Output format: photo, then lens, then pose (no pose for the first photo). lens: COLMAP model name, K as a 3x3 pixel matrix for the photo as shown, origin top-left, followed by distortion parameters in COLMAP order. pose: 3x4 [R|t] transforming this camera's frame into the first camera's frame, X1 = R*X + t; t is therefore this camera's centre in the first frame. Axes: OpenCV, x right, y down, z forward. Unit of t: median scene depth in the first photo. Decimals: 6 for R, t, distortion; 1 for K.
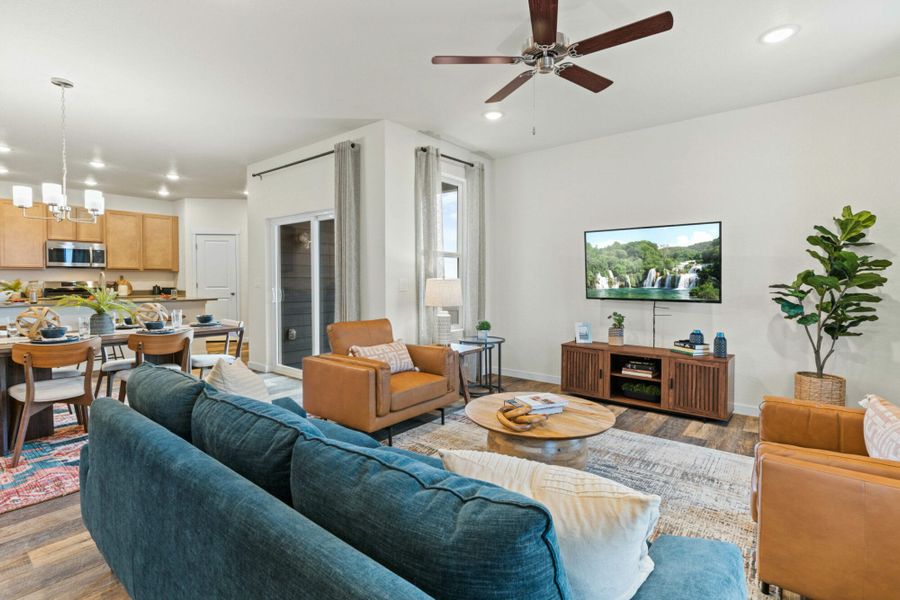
lens RADIAL K [[435.3, 0, 448.2], [0, 435.3, 292.5], [0, 0, 1]] dist [-0.000960, -0.000267]
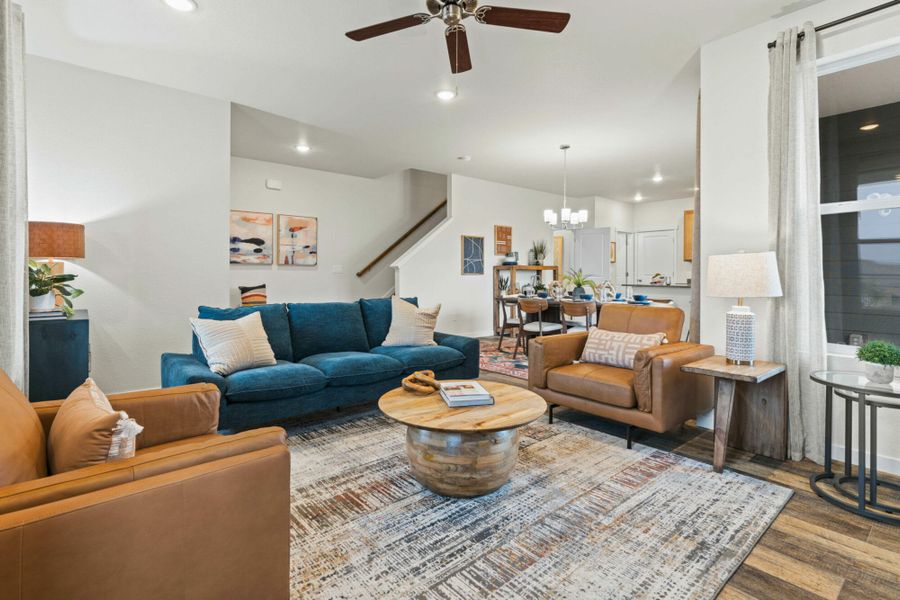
lens RADIAL K [[435.3, 0, 439.6], [0, 435.3, 276.5], [0, 0, 1]] dist [-0.000960, -0.000267]
pose [[-0.207137, 0.005014, -0.978299, 0.857691], [-0.032056, 0.999415, 0.011910, 0.008775], [0.977787, 0.033827, -0.206856, 0.897095]]
